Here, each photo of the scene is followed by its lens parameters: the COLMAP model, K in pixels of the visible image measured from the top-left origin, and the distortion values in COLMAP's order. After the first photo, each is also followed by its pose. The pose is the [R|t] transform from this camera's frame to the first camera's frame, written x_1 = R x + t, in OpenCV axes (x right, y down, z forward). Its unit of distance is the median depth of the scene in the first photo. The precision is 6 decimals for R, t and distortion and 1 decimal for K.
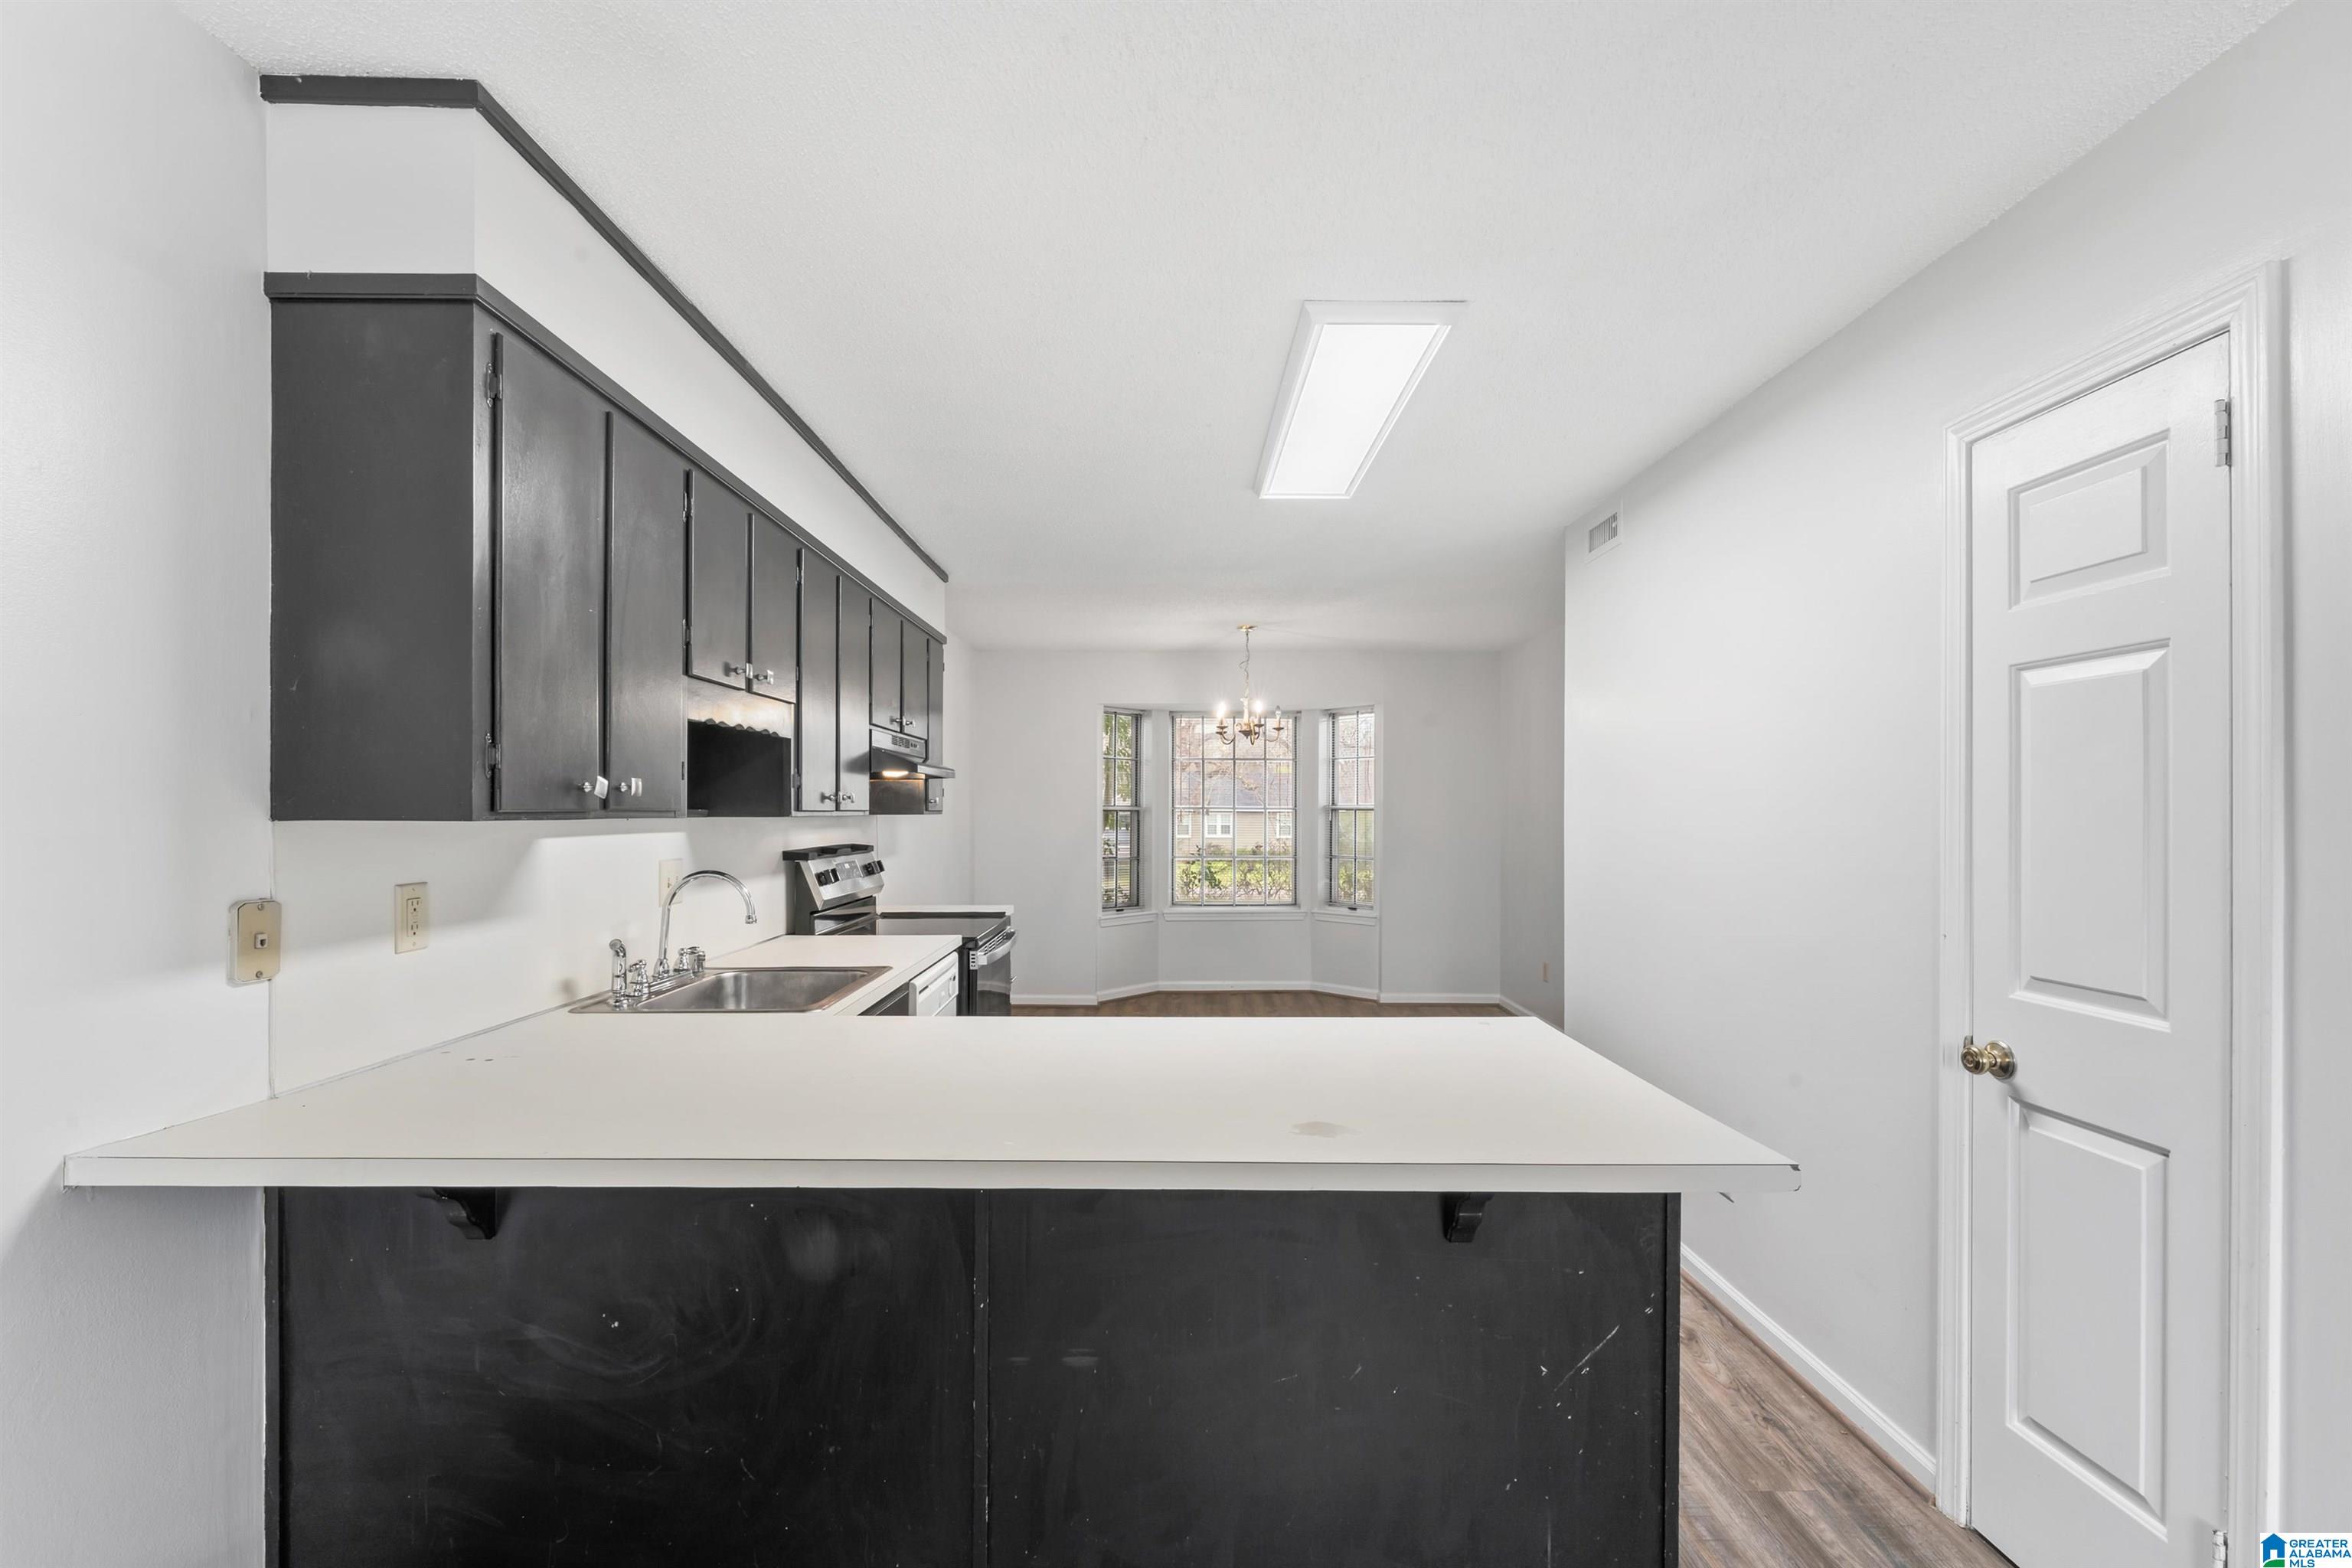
lens RADIAL K [[996.2, 0, 1178.0], [0, 996.2, 800.8], [0, 0, 1]] dist [-0.001330, -0.000214]
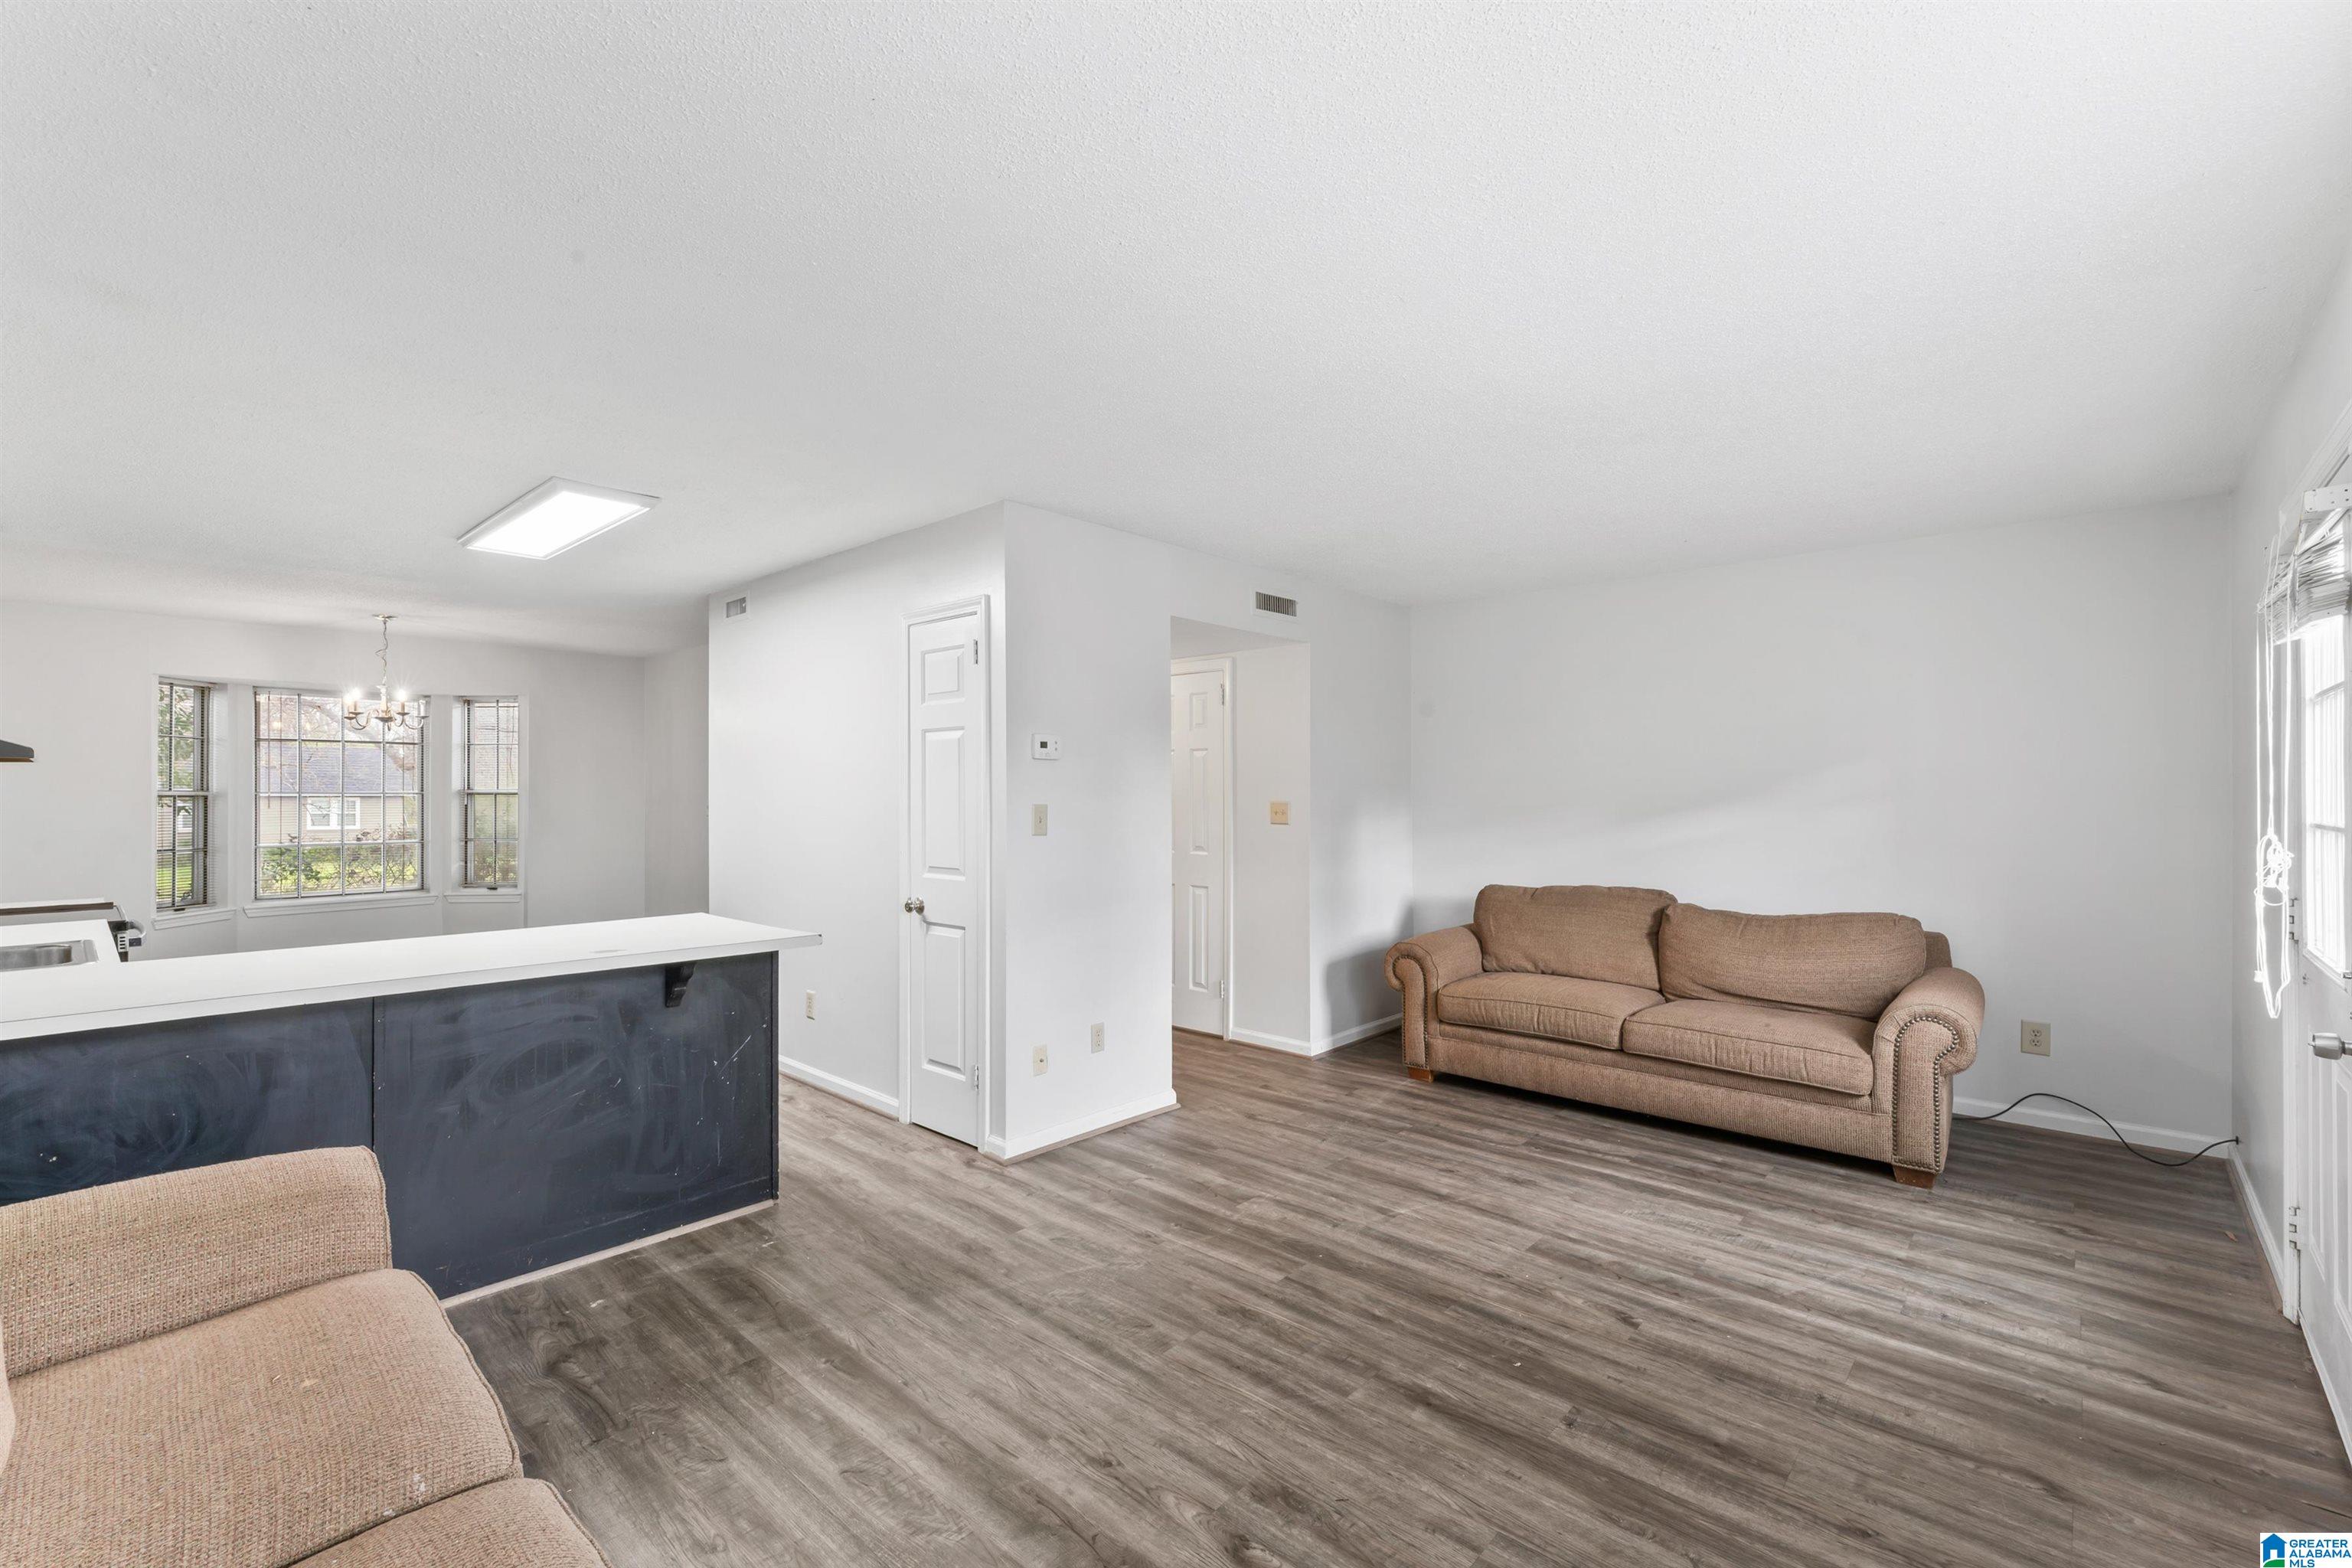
lens RADIAL K [[996.2, 0, 1178.0], [0, 996.2, 800.8], [0, 0, 1]] dist [-0.001330, -0.000214]
pose [[0.676161, -0.009666, 0.736690, -0.135347], [-0.003487, 0.999861, 0.016319, -0.004162], [-0.736746, -0.013603, 0.676033, -0.297289]]
